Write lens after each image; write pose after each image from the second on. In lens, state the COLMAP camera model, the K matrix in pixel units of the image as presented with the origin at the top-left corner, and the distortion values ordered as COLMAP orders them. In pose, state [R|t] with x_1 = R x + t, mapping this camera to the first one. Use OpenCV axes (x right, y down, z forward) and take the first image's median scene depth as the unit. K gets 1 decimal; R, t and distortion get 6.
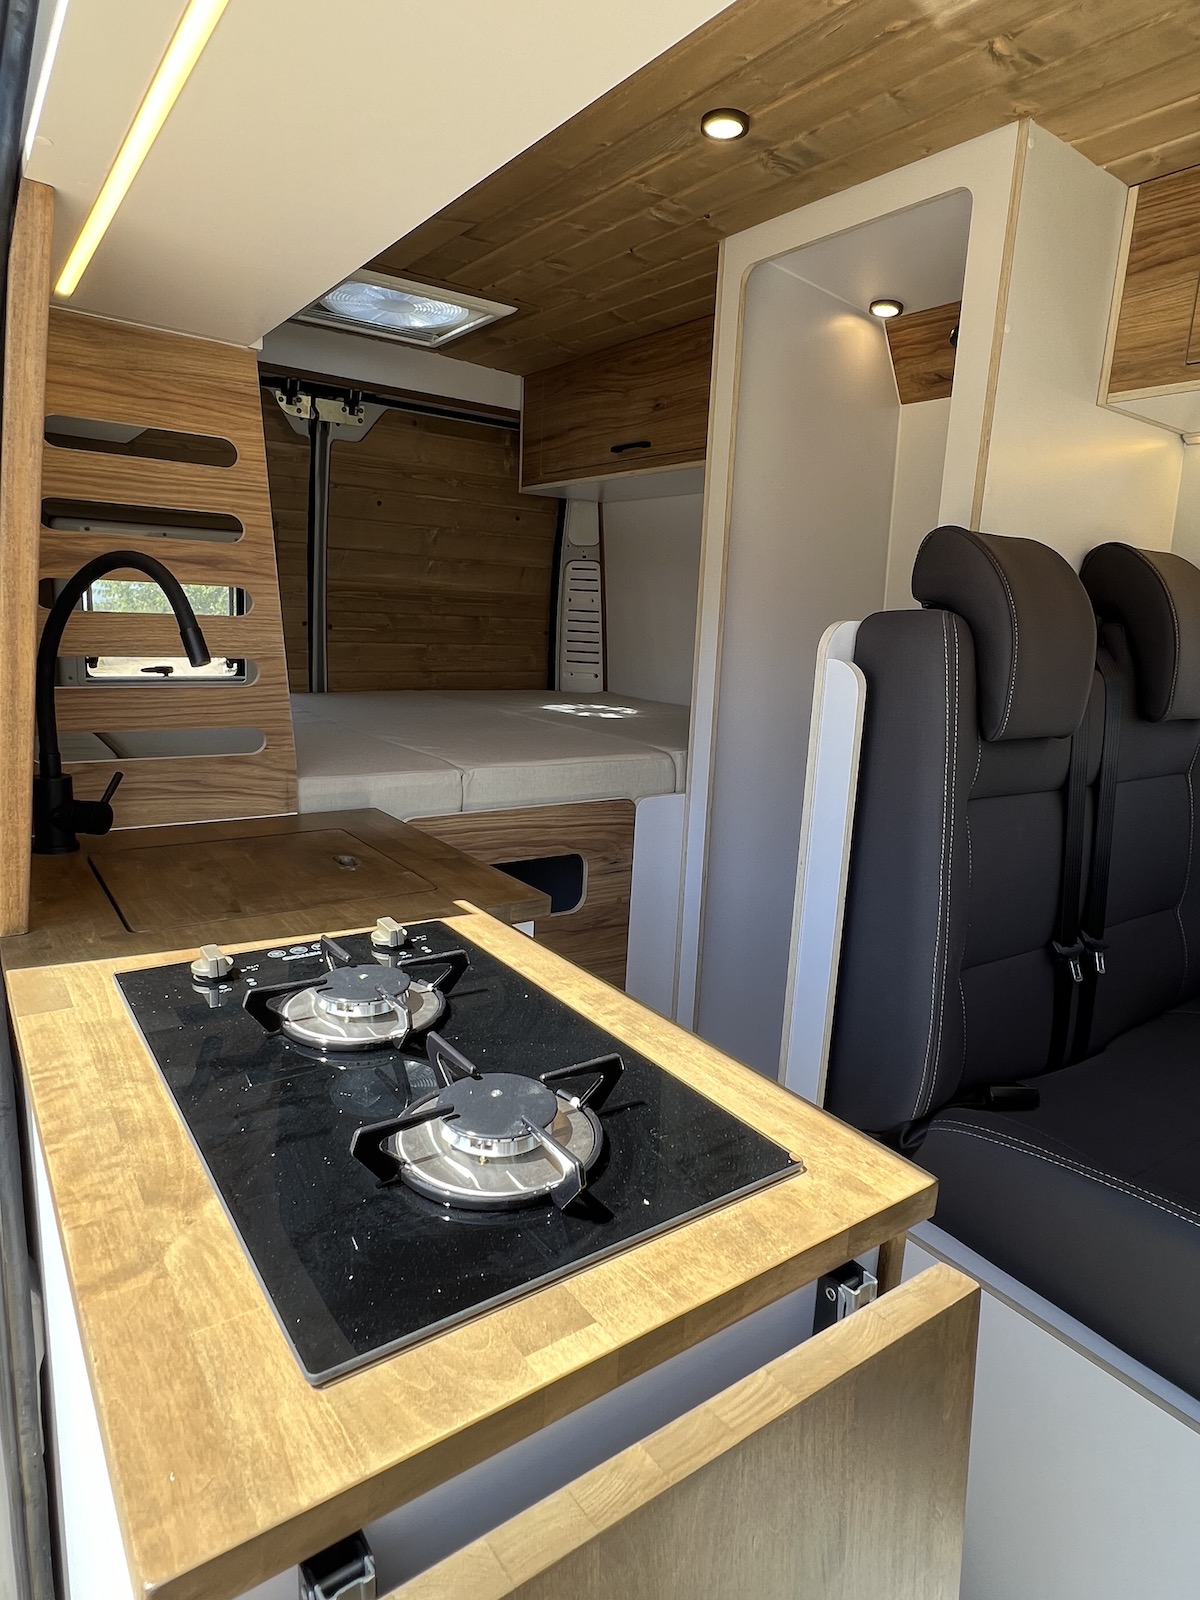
lens RADIAL K [[942.4, 0, 596.1], [0, 942.4, 795.8], [0, 0, 1]] dist [-0.002310, 0.002889]
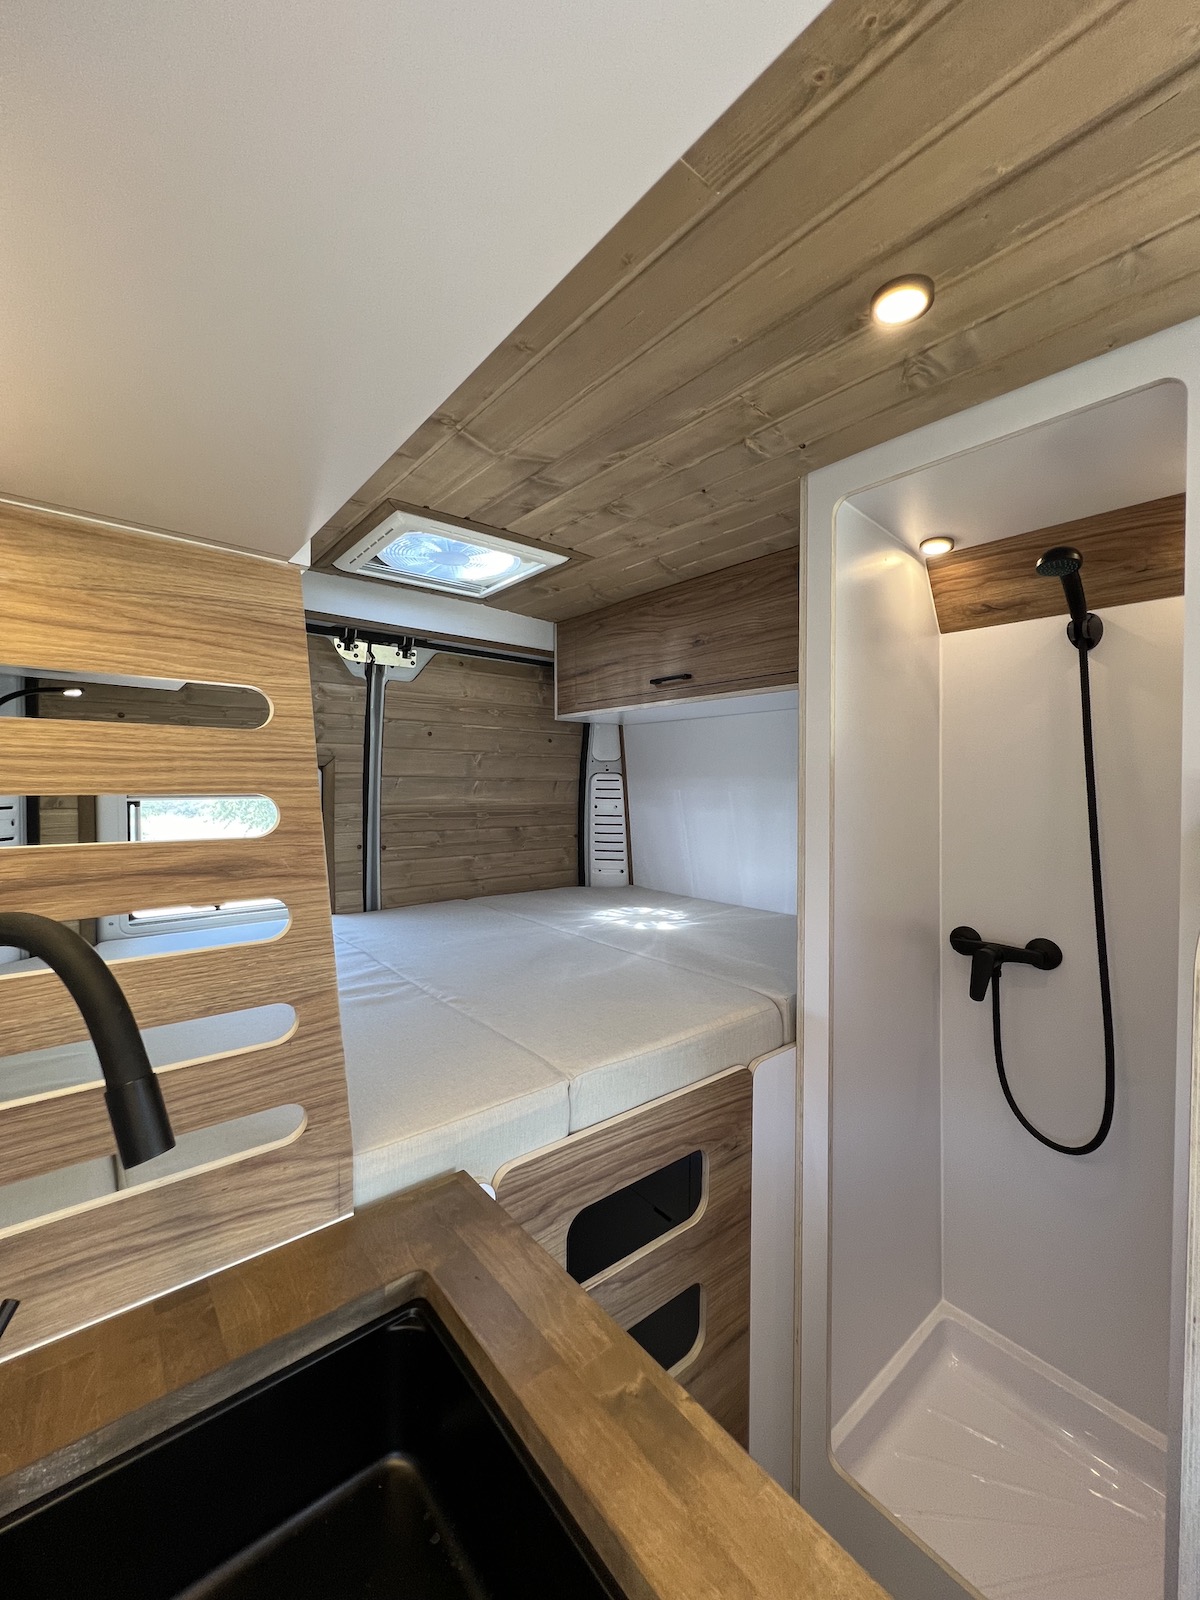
lens RADIAL K [[641.0, 0, 608.1], [0, 641.0, 797.4], [0, 0, 1]] dist [0.000147, 0.000588]
pose [[0.995852, -0.043765, 0.079777, -0.132758], [0.056534, 0.984575, -0.165581, -0.157790], [-0.071300, 0.169404, 0.982964, 0.404856]]
